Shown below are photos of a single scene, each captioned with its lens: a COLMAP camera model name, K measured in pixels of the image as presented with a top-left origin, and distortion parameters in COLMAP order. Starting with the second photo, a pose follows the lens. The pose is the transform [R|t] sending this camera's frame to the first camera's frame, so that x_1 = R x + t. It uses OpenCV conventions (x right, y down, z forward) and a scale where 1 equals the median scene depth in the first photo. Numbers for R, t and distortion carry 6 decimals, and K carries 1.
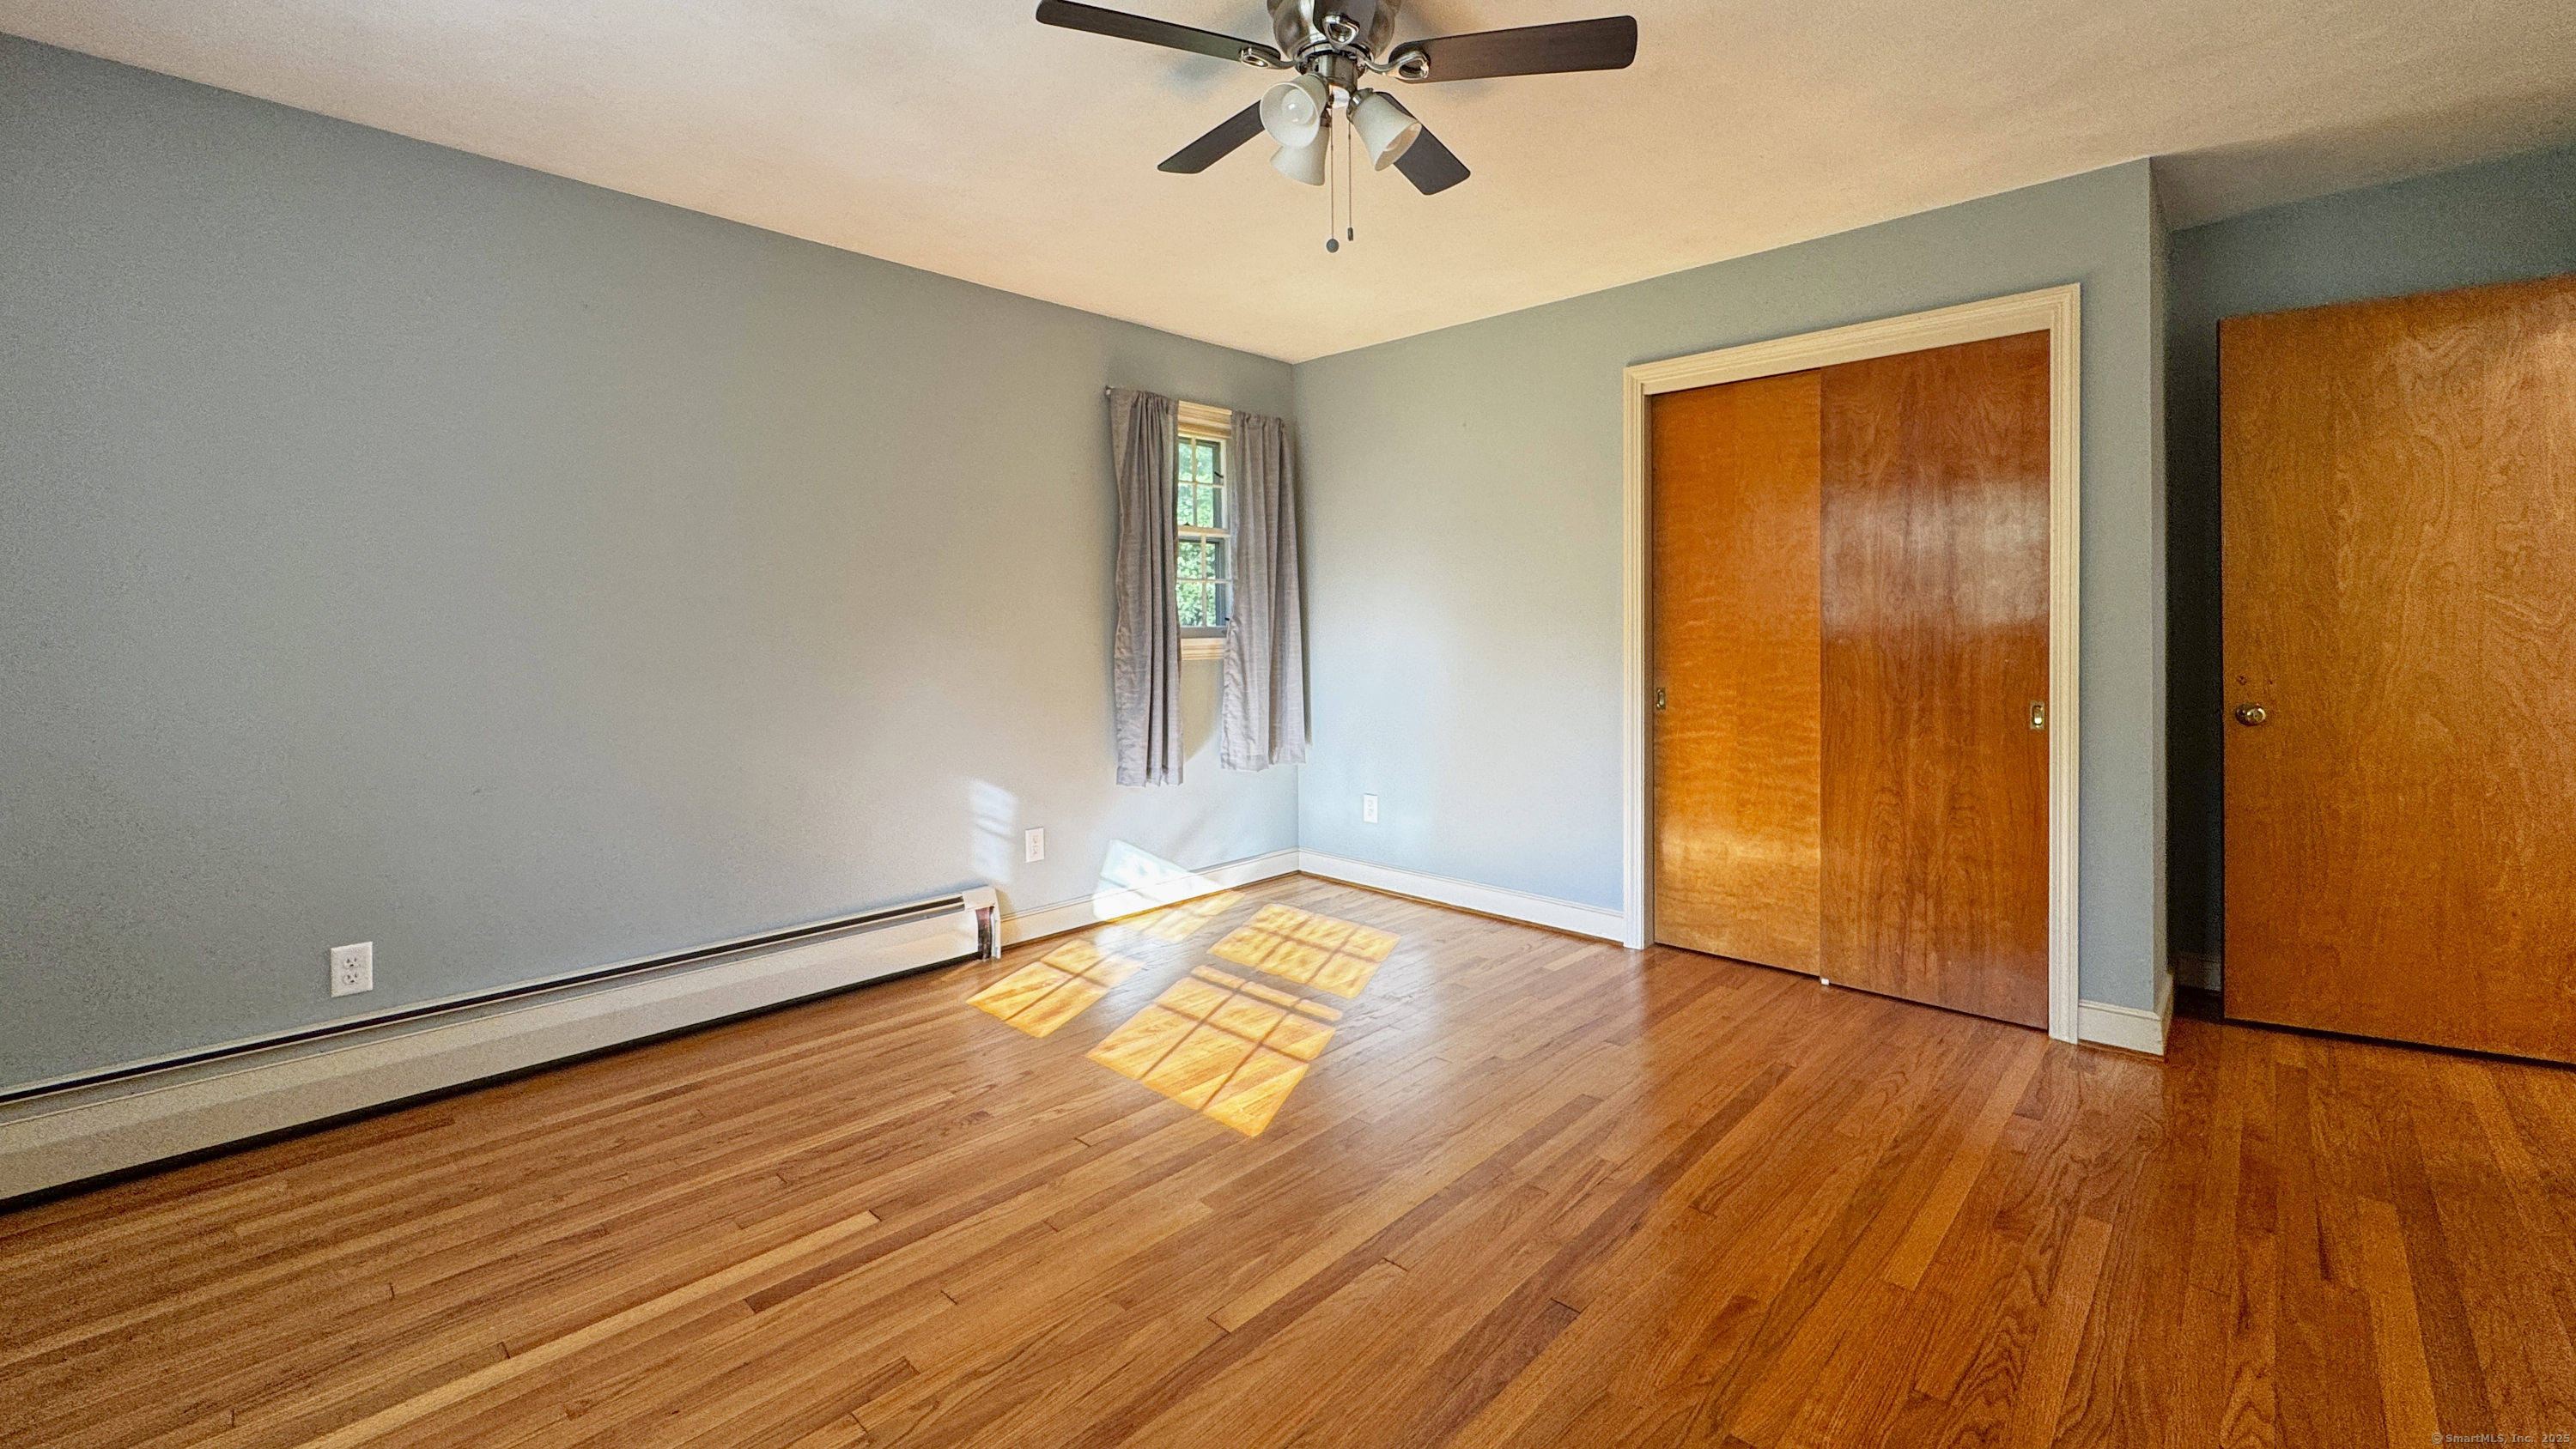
lens RADIAL K [[1041.7, 0, 1313.7], [0, 1041.7, 624.9], [0, 0, 1]] dist [-0.003787, 0.000055]
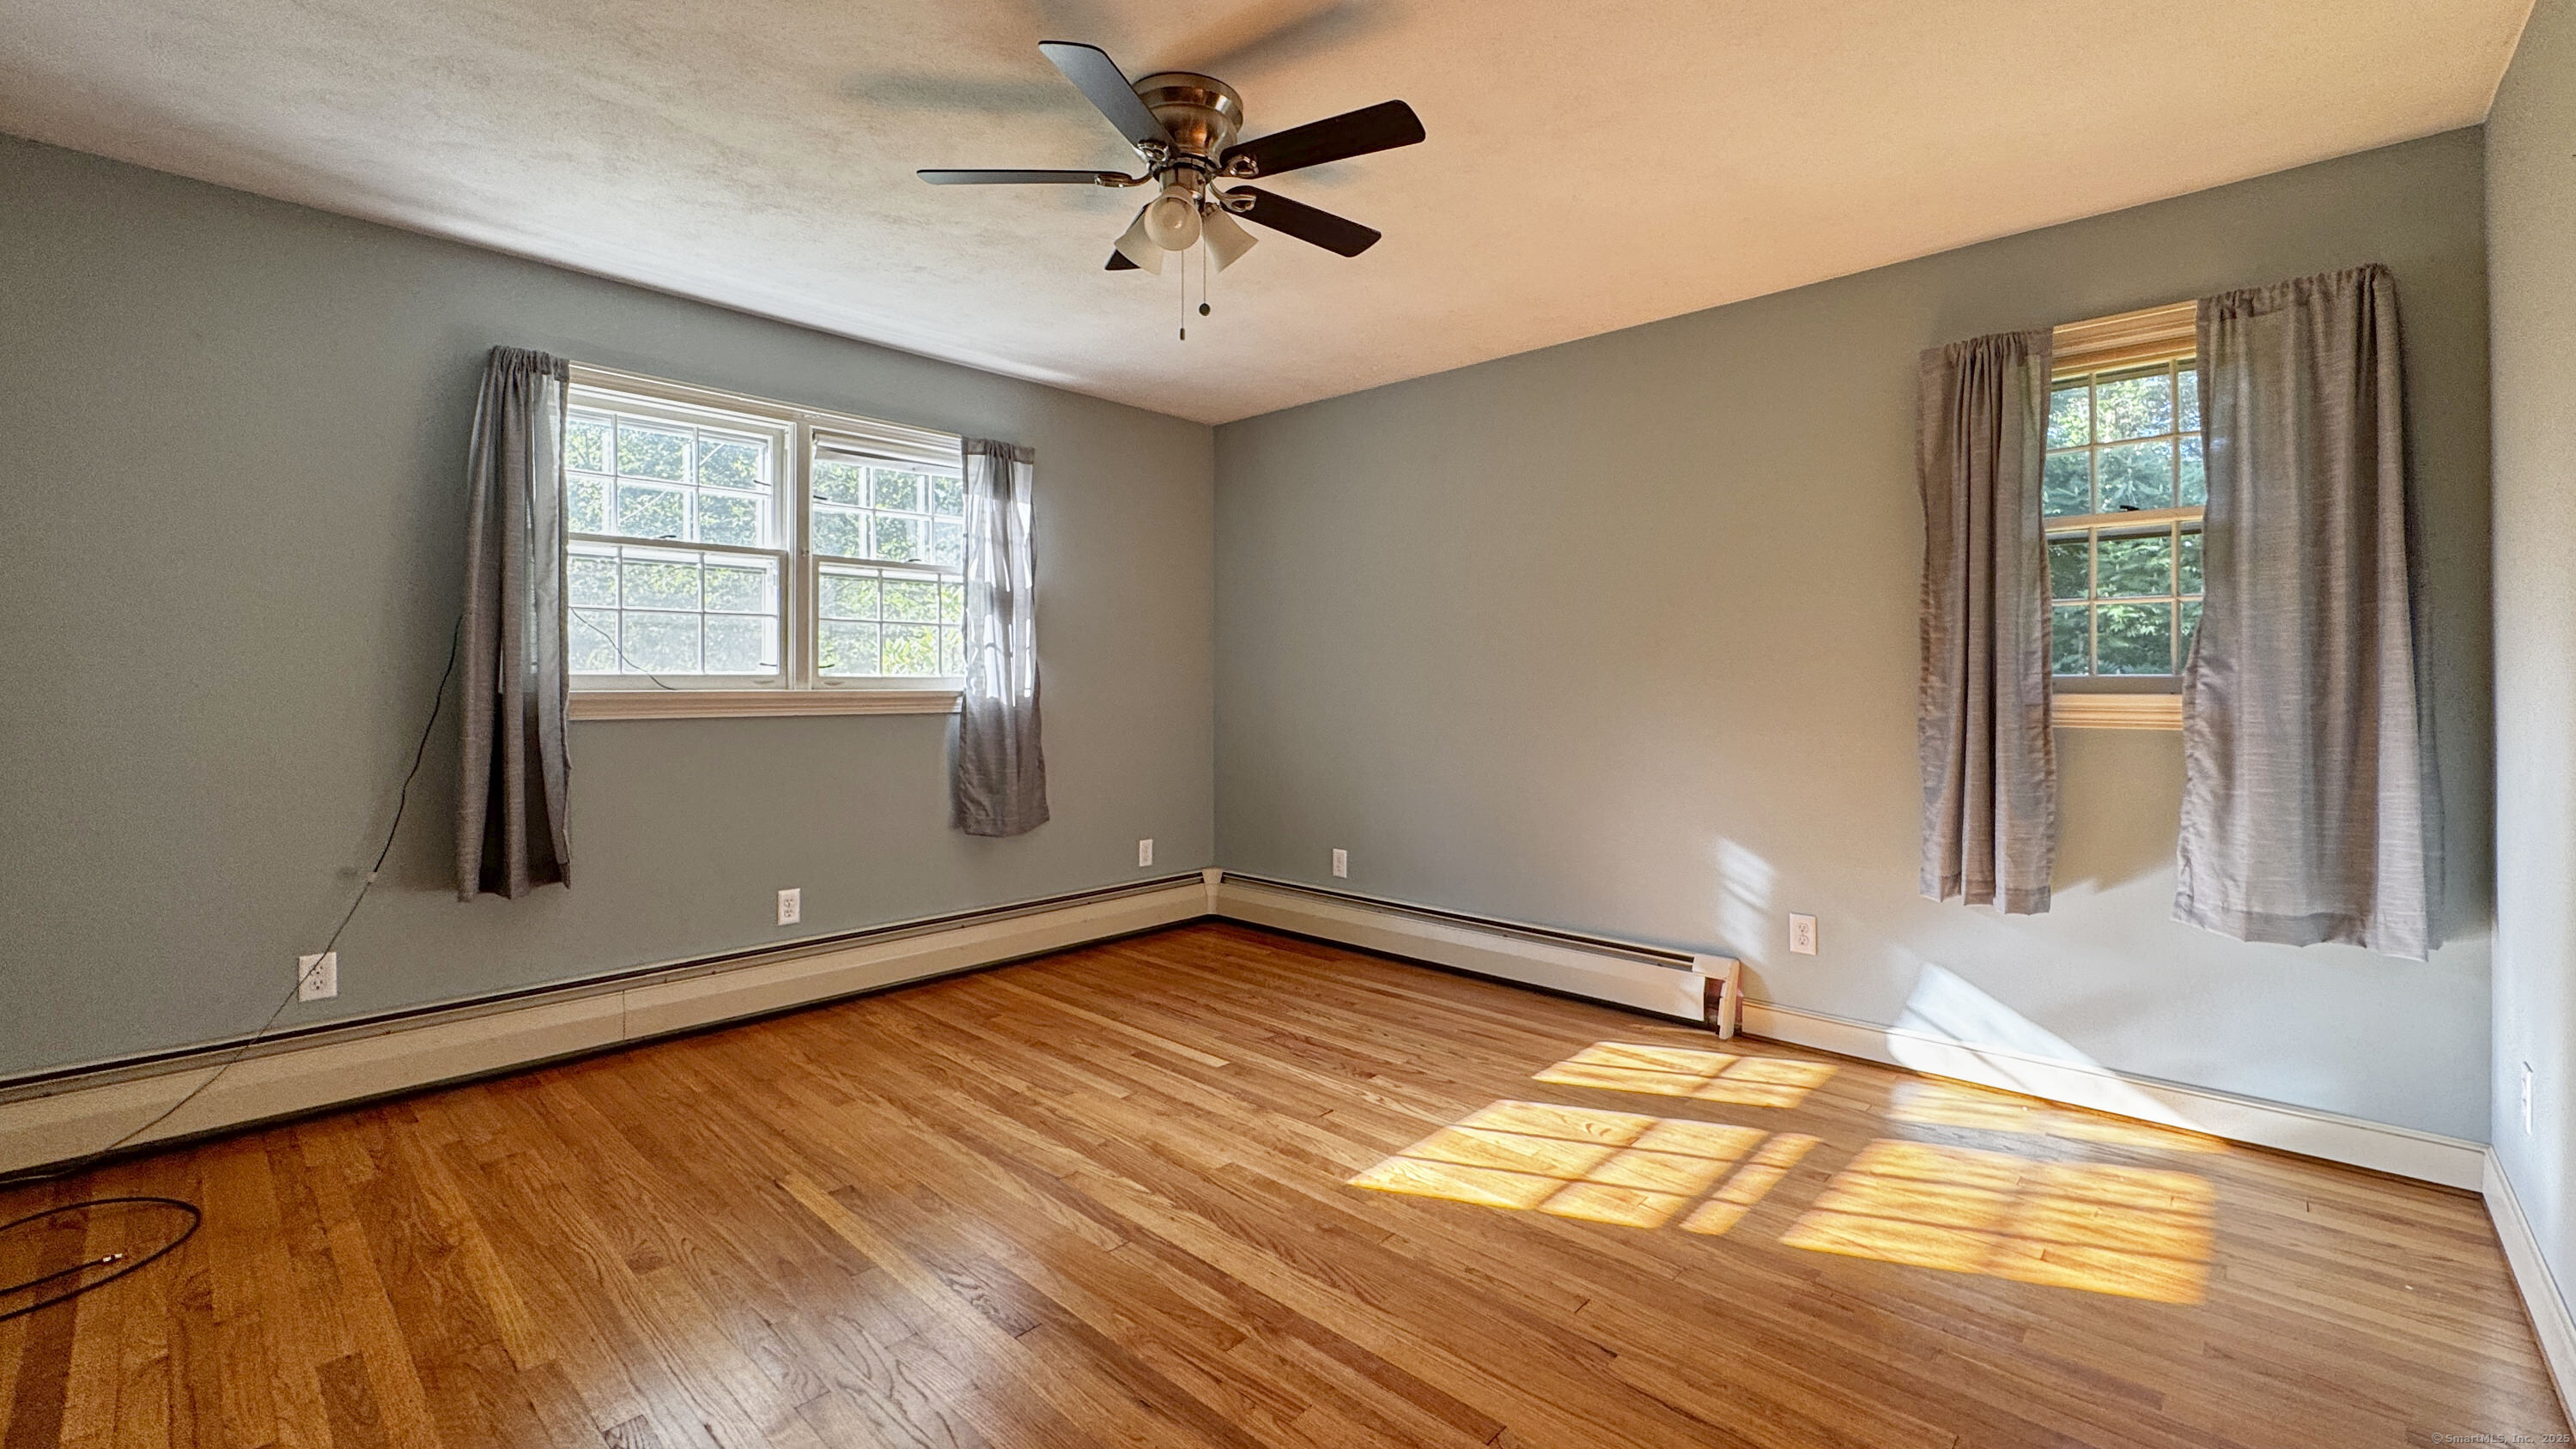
lens RADIAL K [[1096.8, 0, 1295.6], [0, 1096.8, 667.9], [0, 0, 1]] dist [-0.001045, -0.000221]
pose [[-0.004280, -0.004530, -0.999981, 0.743996], [-0.002842, 0.999986, -0.004518, 0.001992], [0.999987, 0.002823, -0.004293, 0.711681]]
